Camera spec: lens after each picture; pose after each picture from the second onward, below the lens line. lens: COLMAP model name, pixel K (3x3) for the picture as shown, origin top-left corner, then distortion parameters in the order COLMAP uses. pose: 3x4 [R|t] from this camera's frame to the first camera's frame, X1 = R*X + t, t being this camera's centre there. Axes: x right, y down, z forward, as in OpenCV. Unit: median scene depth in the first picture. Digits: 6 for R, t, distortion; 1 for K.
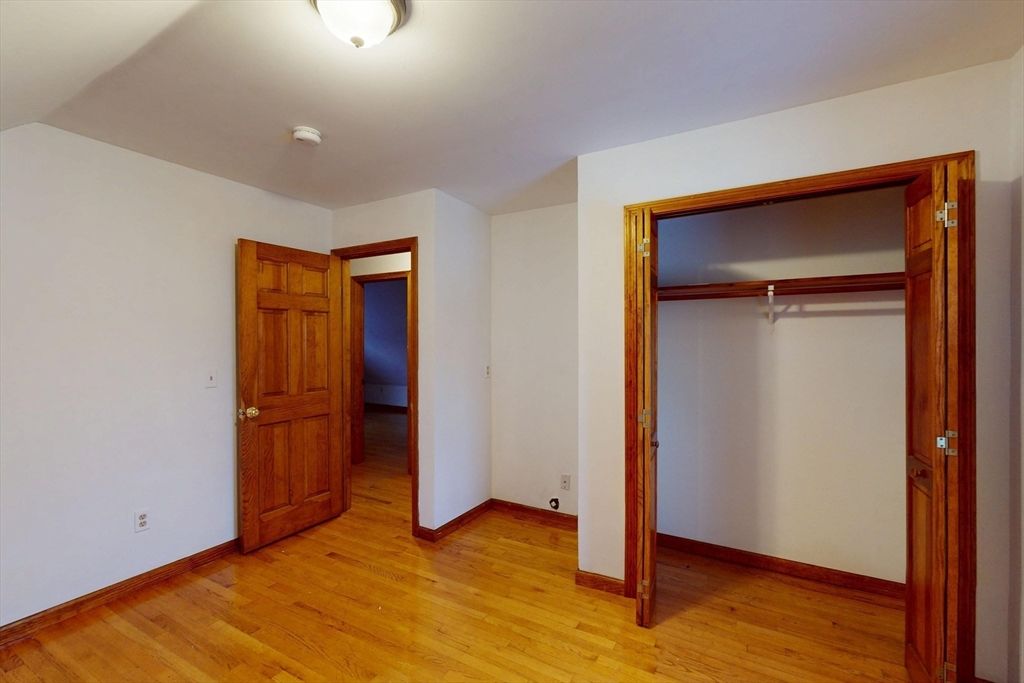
lens RADIAL K [[446.2, 0, 504.0], [0, 446.2, 342.2], [0, 0, 1]] dist [0.000989, -0.000077]
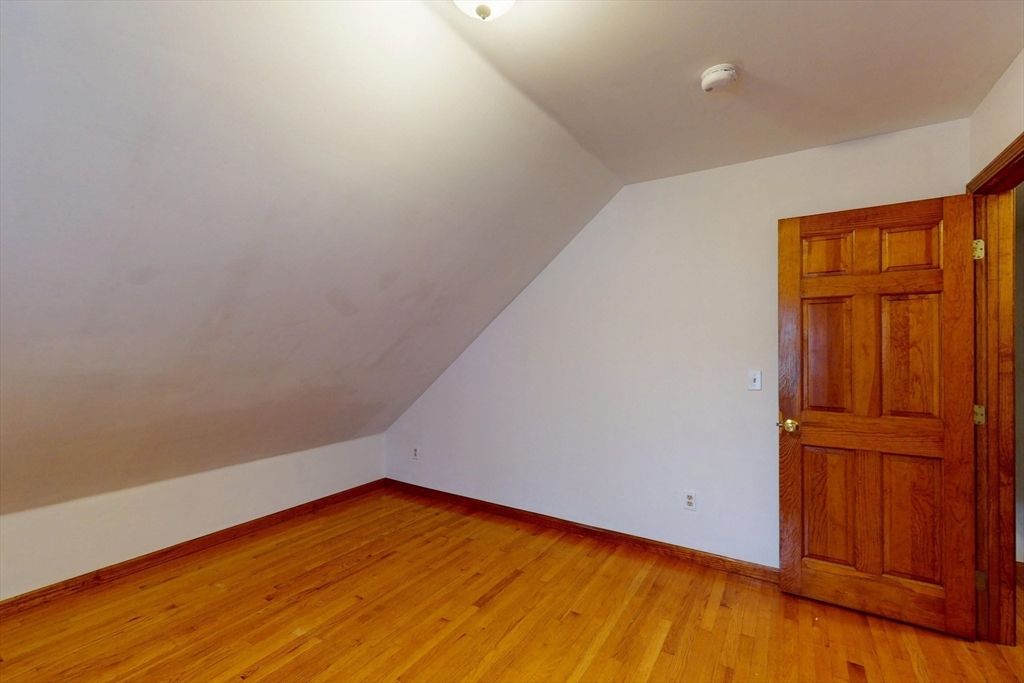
lens RADIAL K [[446.2, 0, 517.3], [0, 446.2, 338.0], [0, 0, 1]] dist [0.000989, -0.000077]
pose [[-0.035677, -0.005464, -0.999348, 0.260365], [0.004612, 0.999974, -0.005632, -0.003264], [0.999353, -0.004810, -0.035651, 0.488367]]
